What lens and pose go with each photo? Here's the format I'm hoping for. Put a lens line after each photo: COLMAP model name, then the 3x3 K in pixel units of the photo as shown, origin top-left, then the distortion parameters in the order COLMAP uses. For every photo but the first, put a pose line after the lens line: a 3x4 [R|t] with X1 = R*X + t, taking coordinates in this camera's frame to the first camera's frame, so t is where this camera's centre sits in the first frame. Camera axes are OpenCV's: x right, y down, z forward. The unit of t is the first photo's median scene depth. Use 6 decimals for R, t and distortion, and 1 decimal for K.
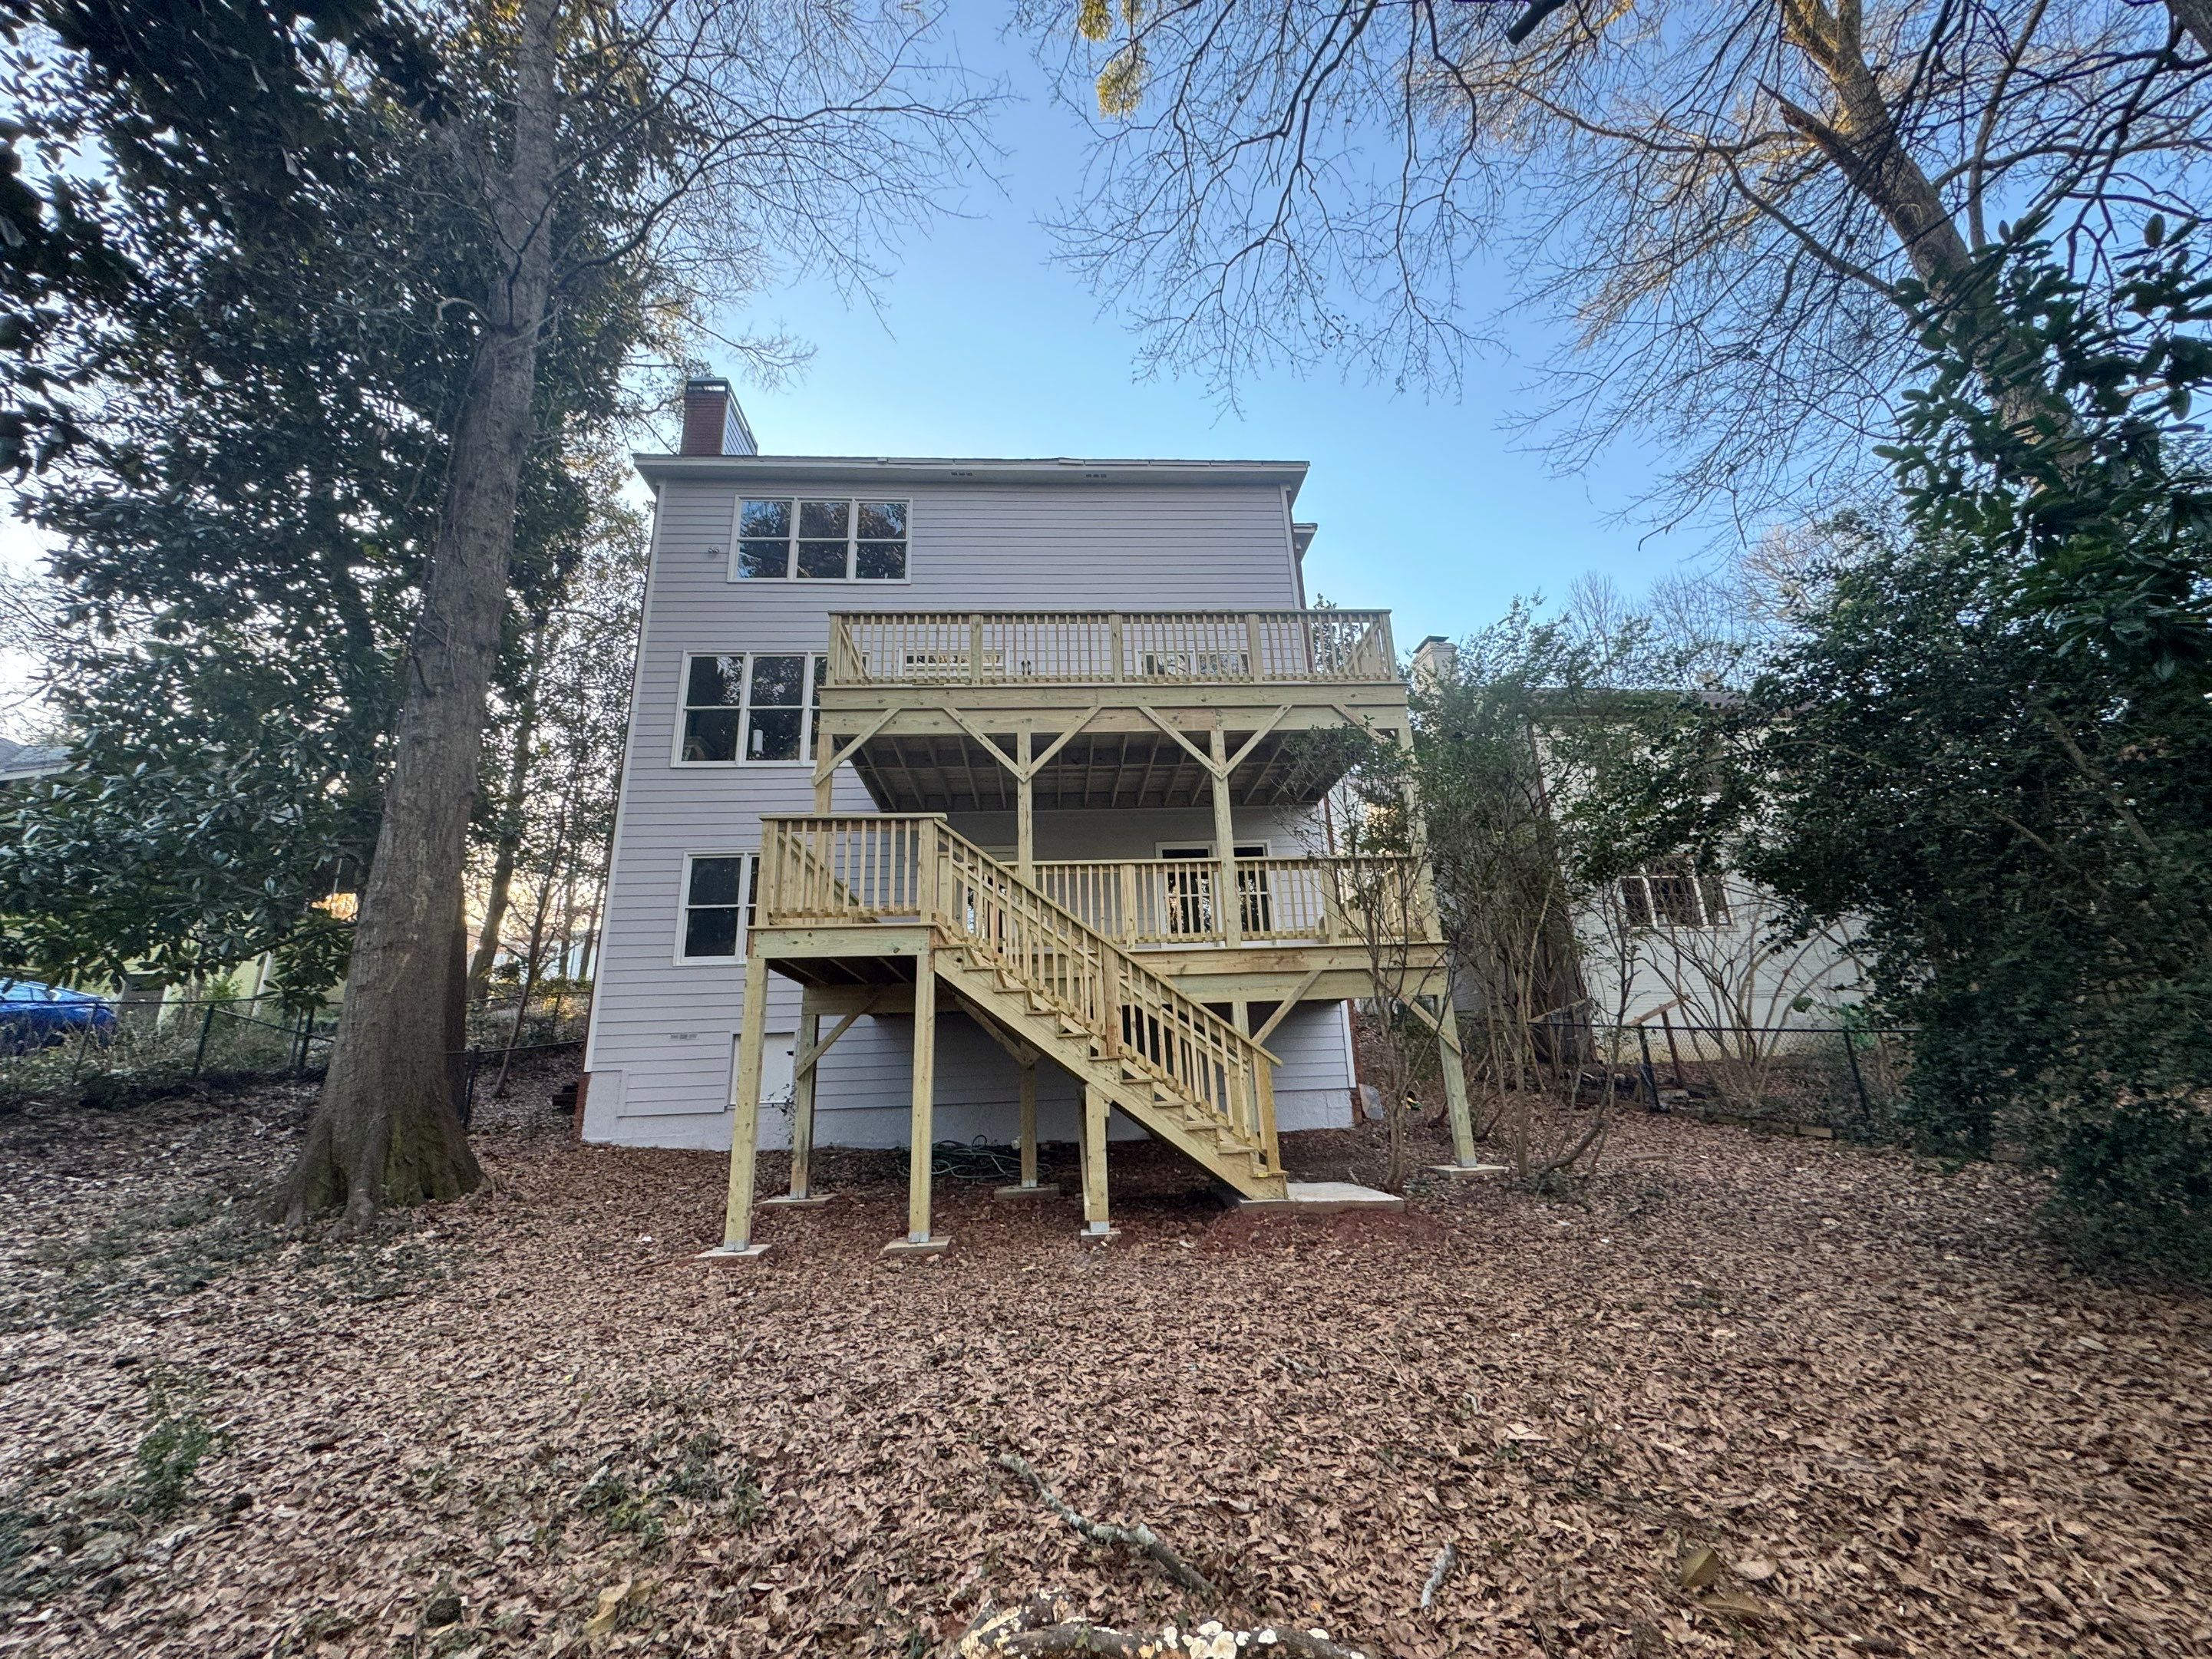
lens RADIAL K [[886.1, 0, 1105.3], [0, 886.1, 825.8], [0, 0, 1]] dist [-0.000744, -0.000045]
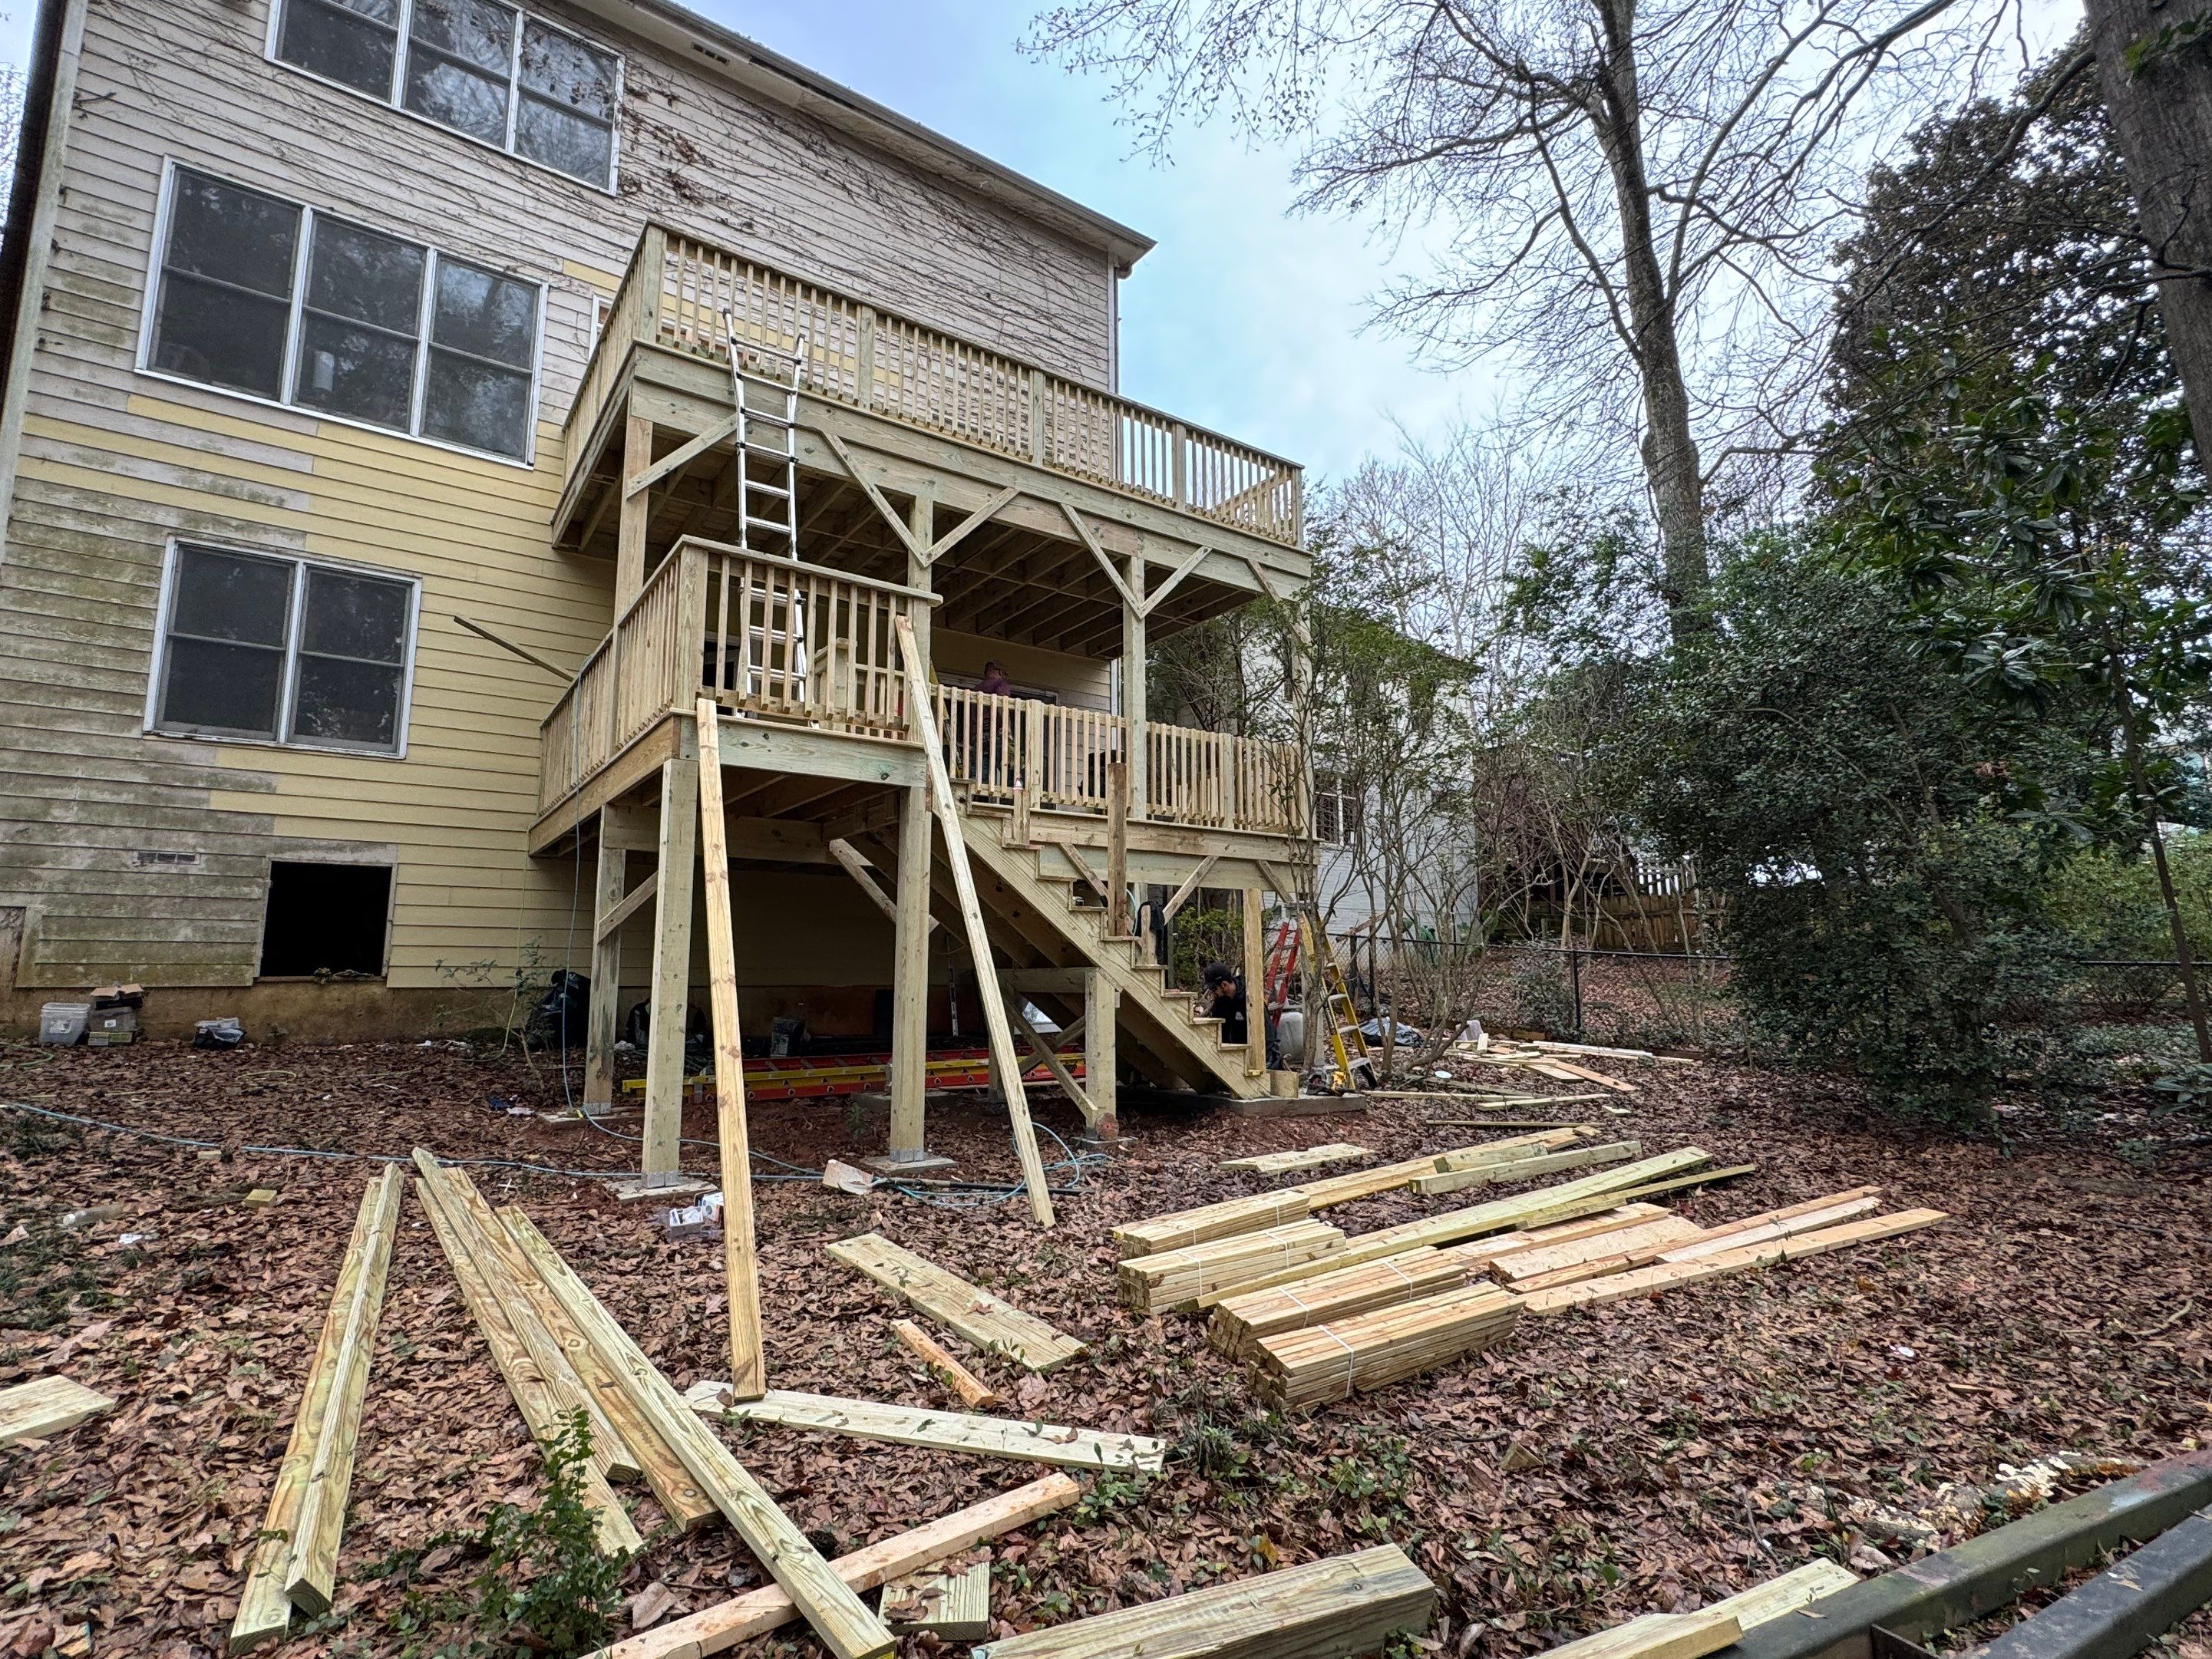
lens RADIAL K [[1082.4, 0, 1099.6], [0, 1082.4, 827.3], [0, 0, 1]] dist [-0.000830, -0.000336]
pose [[0.847724, 0.108522, 0.519217, -0.415142], [-0.180744, 0.979367, 0.090403, 0.054883], [-0.498694, -0.170482, 0.849847, 0.128996]]
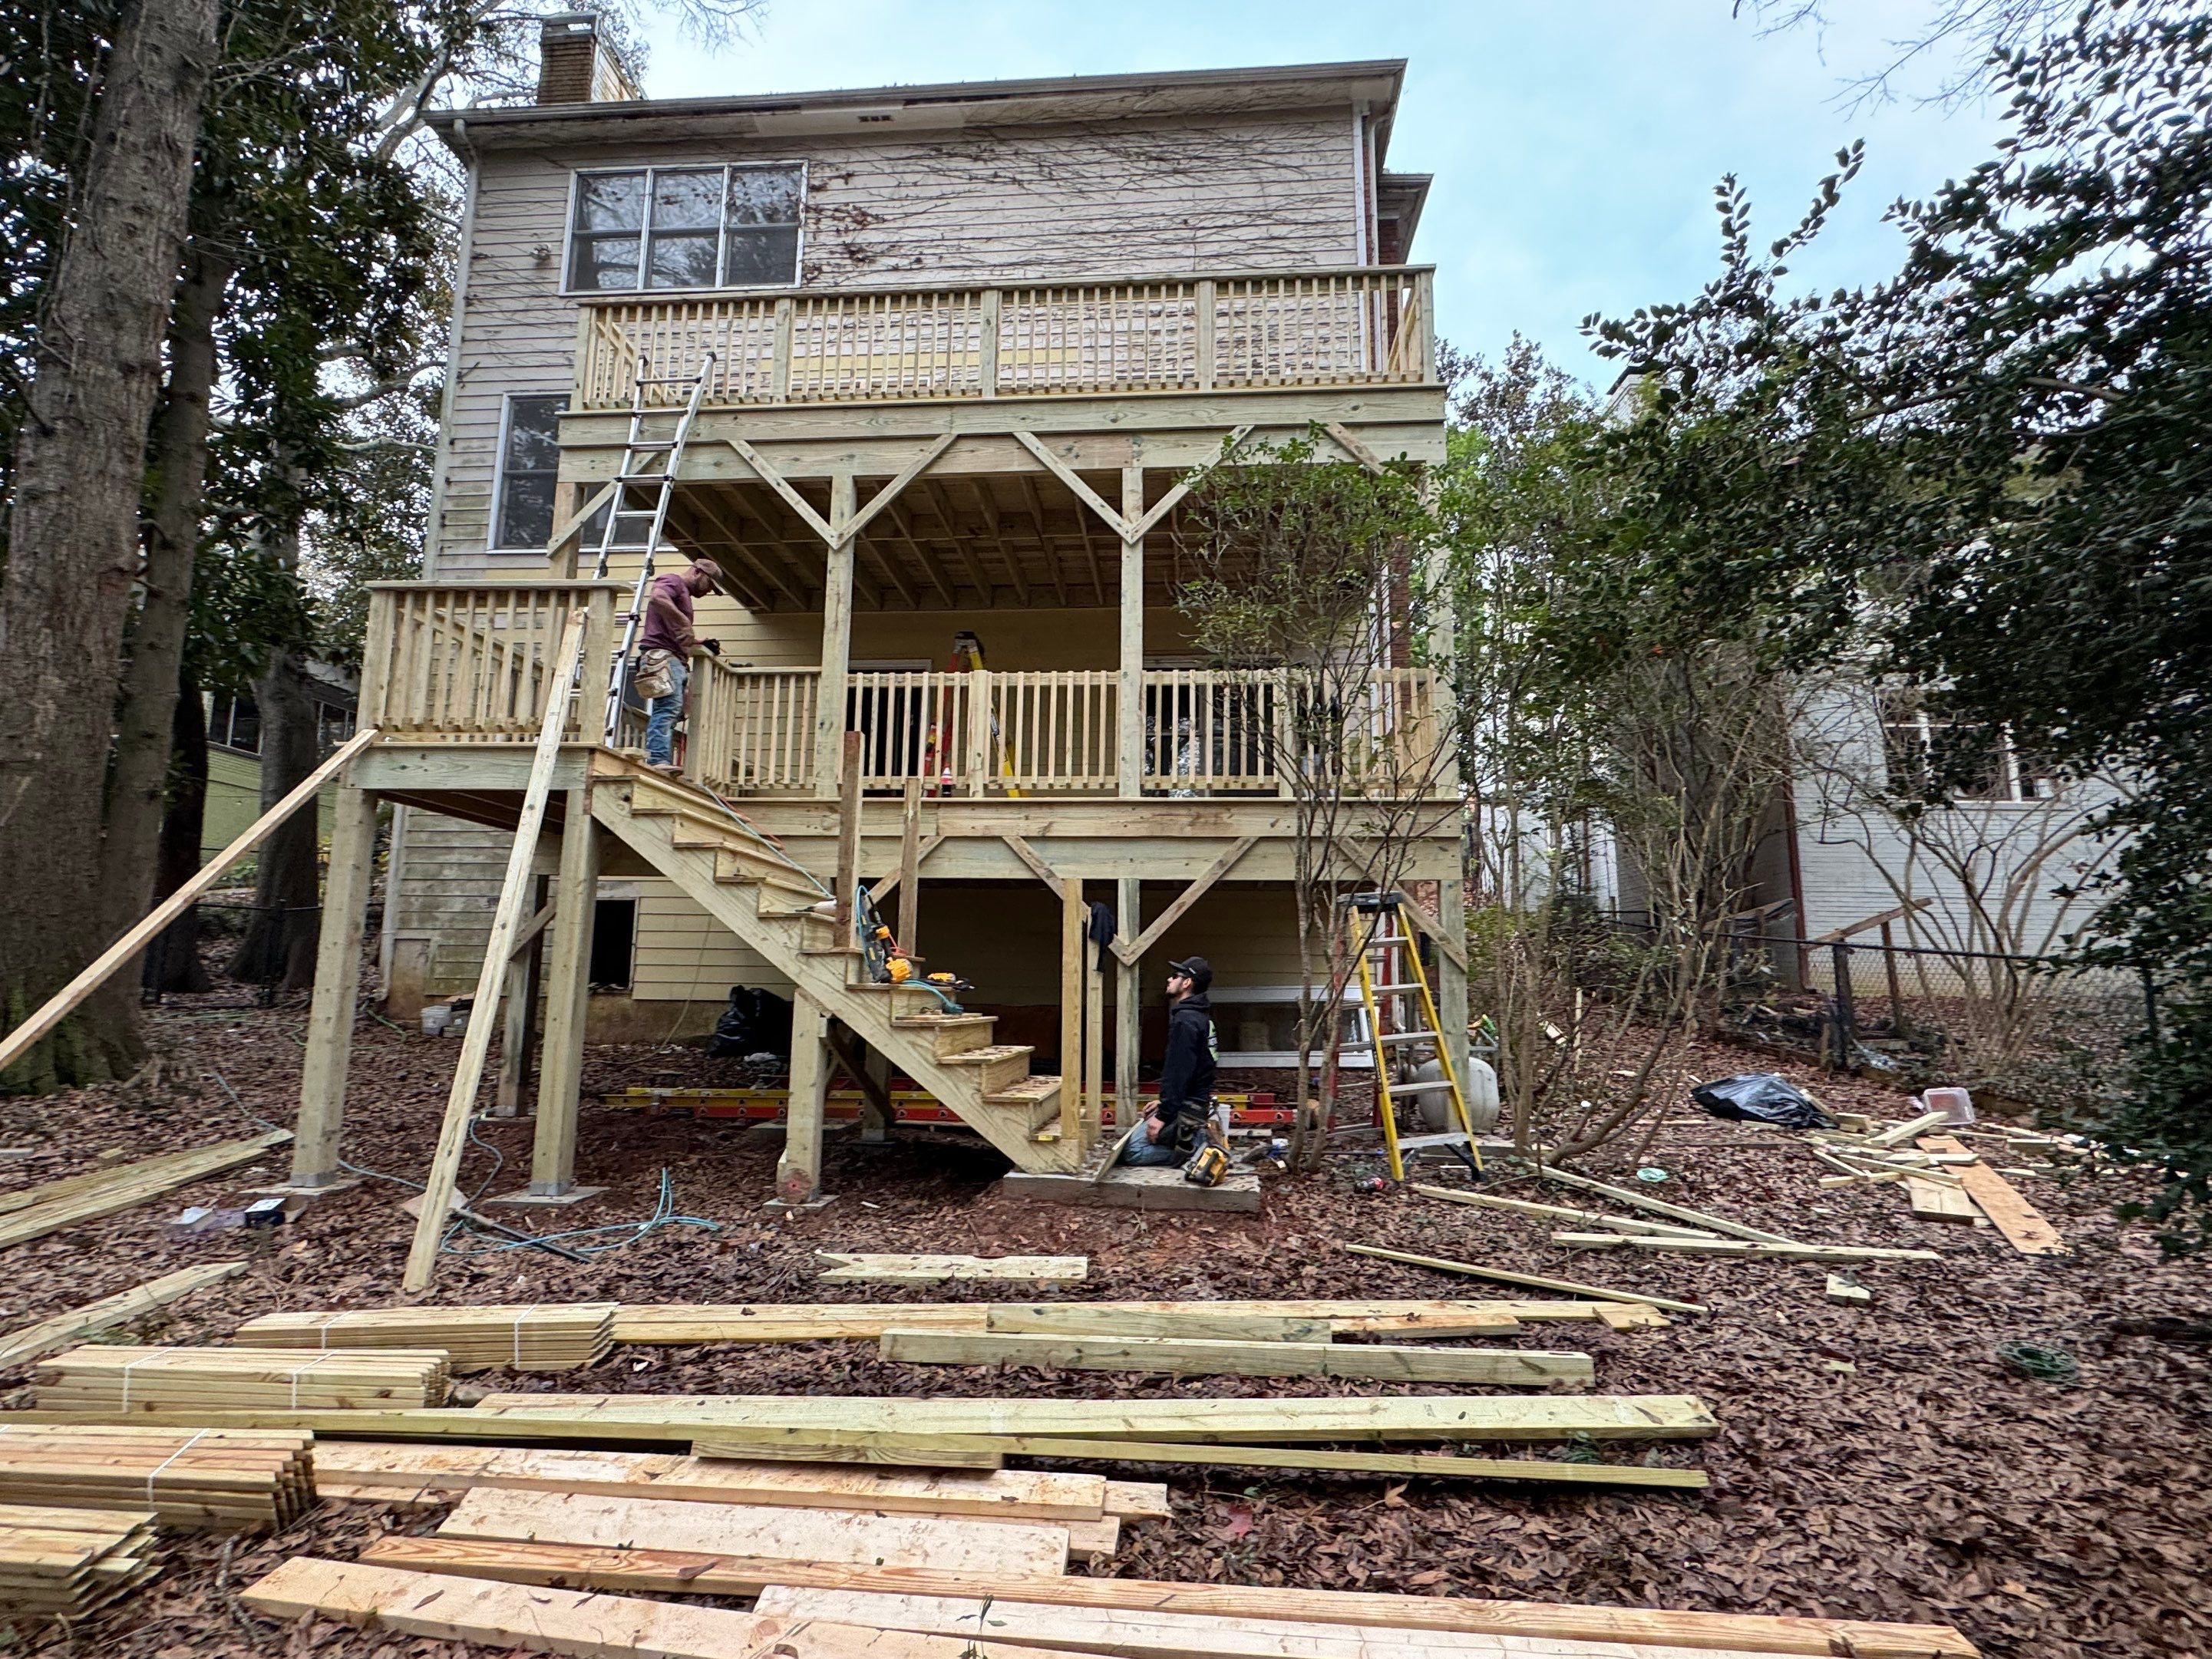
lens RADIAL K [[1079.6, 0, 1124.7], [0, 1079.6, 829.9], [0, 0, 1]] dist [0.001269, 0.000637]
pose [[0.989200, 0.027781, -0.143918, 0.252271], [-0.006978, 0.989687, 0.143079, 0.043210], [0.146409, -0.140530, 0.979191, 0.196507]]
